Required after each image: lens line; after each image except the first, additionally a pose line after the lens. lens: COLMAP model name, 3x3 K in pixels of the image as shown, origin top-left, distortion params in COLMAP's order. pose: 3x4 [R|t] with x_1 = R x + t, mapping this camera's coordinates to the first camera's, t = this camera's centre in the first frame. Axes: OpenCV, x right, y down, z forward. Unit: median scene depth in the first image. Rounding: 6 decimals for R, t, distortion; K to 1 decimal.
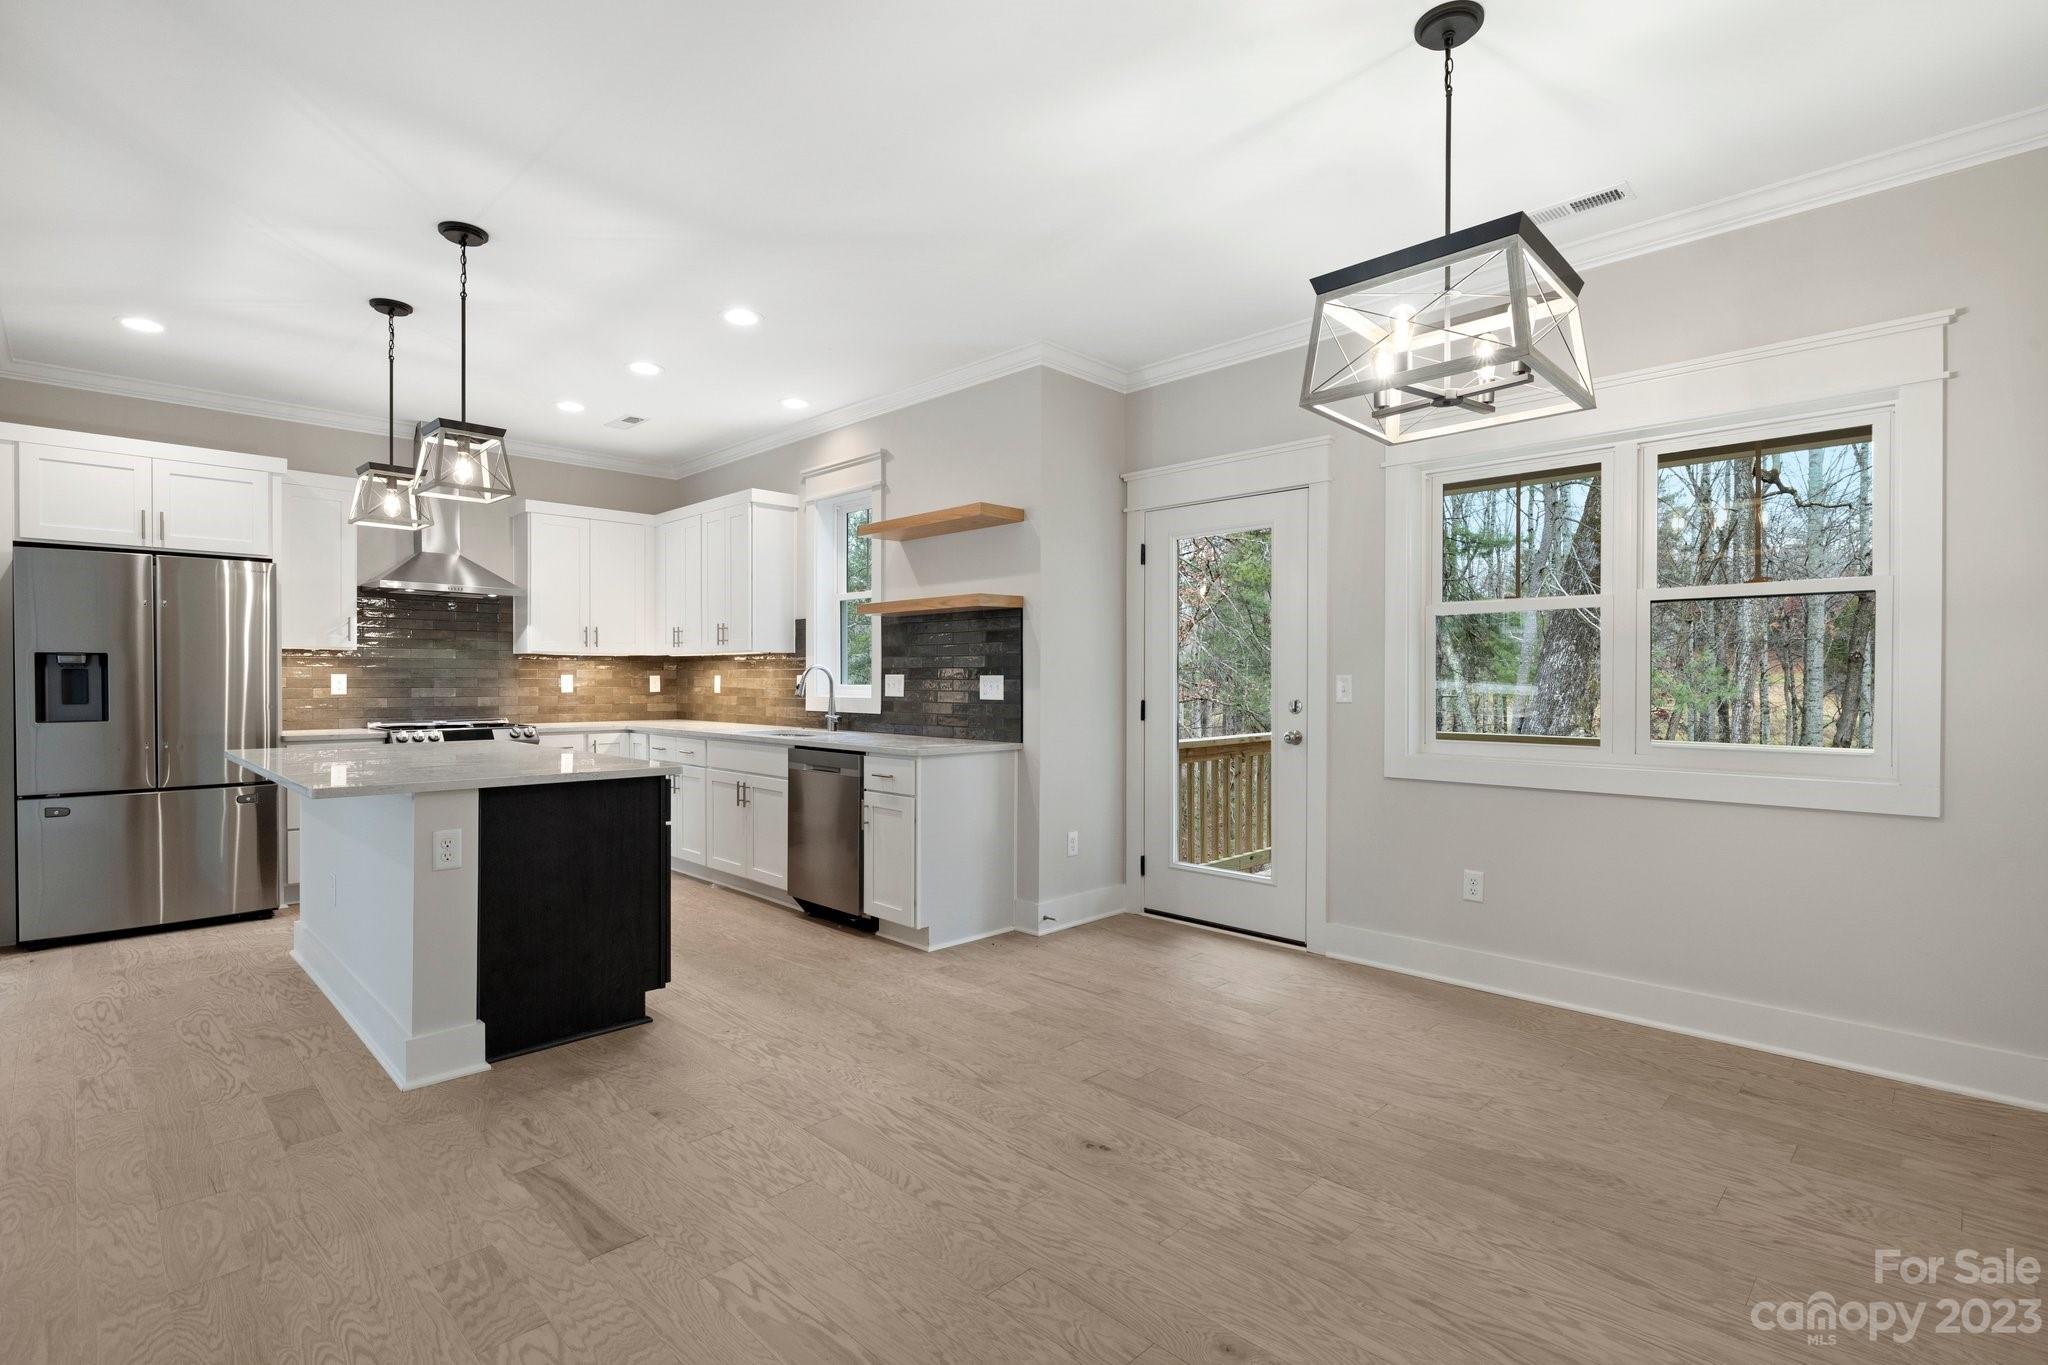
lens RADIAL K [[957.7, 0, 1026.8], [0, 957.7, 687.0], [0, 0, 1]] dist [-0.005323, 0.000998]
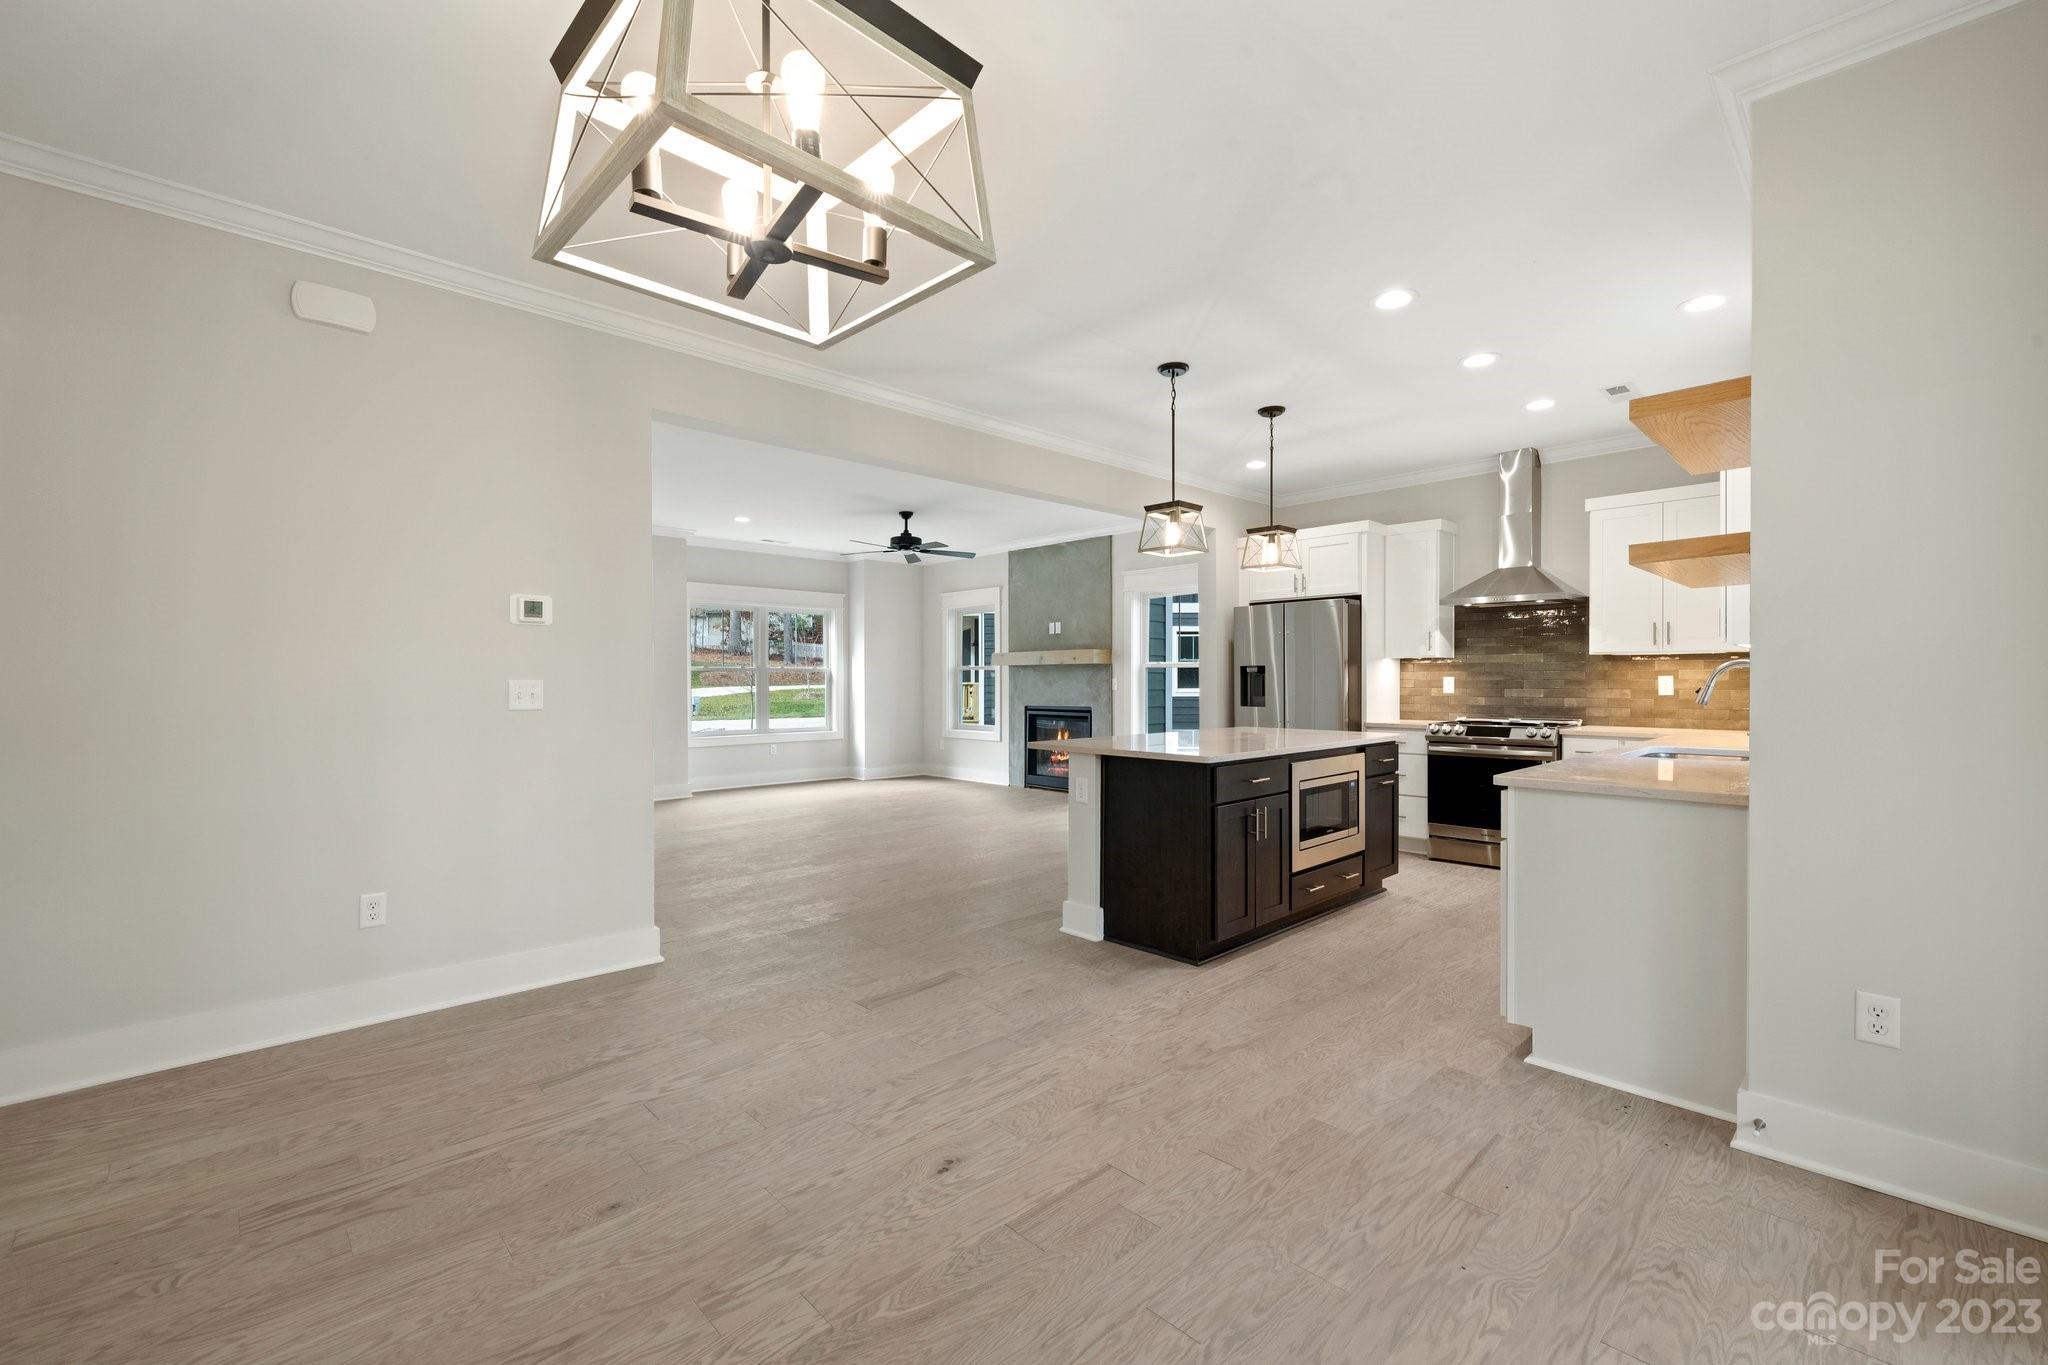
lens RADIAL K [[853.8, 0, 1026.4], [0, 853.8, 684.8], [0, 0, 1]] dist [0.000349, 0.000065]
pose [[-0.024441, 0.003524, -0.999695, 0.488740], [-0.005857, 0.999976, 0.003668, -0.004989], [0.999684, 0.005945, -0.024420, 0.575930]]
